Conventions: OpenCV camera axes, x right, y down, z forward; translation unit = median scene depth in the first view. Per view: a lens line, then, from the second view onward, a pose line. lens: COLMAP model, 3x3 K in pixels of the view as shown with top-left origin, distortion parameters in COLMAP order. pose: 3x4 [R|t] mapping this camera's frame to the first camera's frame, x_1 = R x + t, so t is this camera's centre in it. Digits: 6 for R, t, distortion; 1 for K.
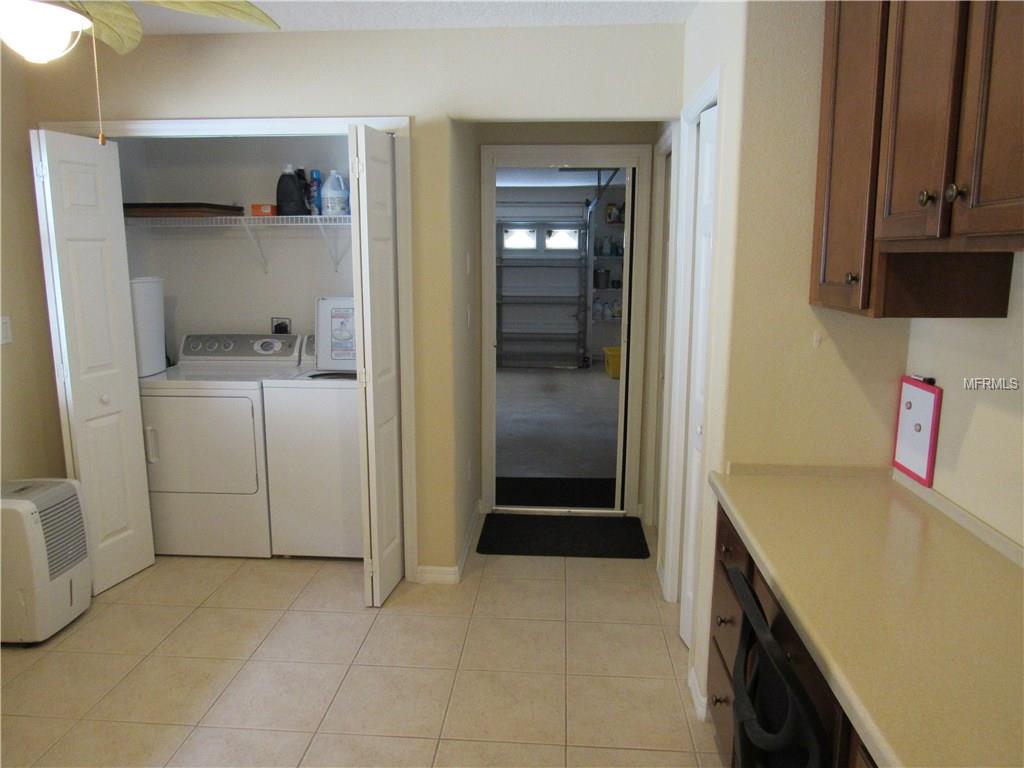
lens RADIAL K [[731.0, 0, 515.0], [0, 731.0, 383.1], [0, 0, 1]] dist [-0.024275, -0.000053]
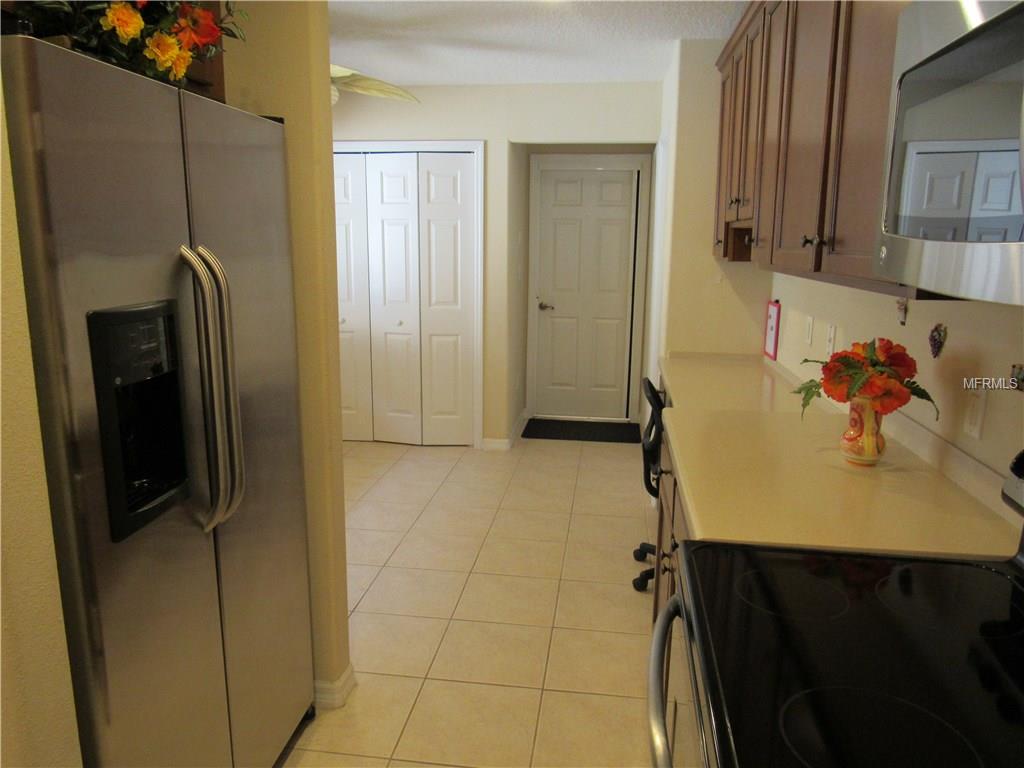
lens RADIAL K [[731.0, 0, 508.7], [0, 731.0, 383.5], [0, 0, 1]] dist [-0.024275, -0.000053]
pose [[0.997095, 0.020029, -0.073493, 0.043446], [-0.018347, 0.999555, 0.023499, 0.149737], [0.073931, -0.022083, 0.997019, -0.743126]]
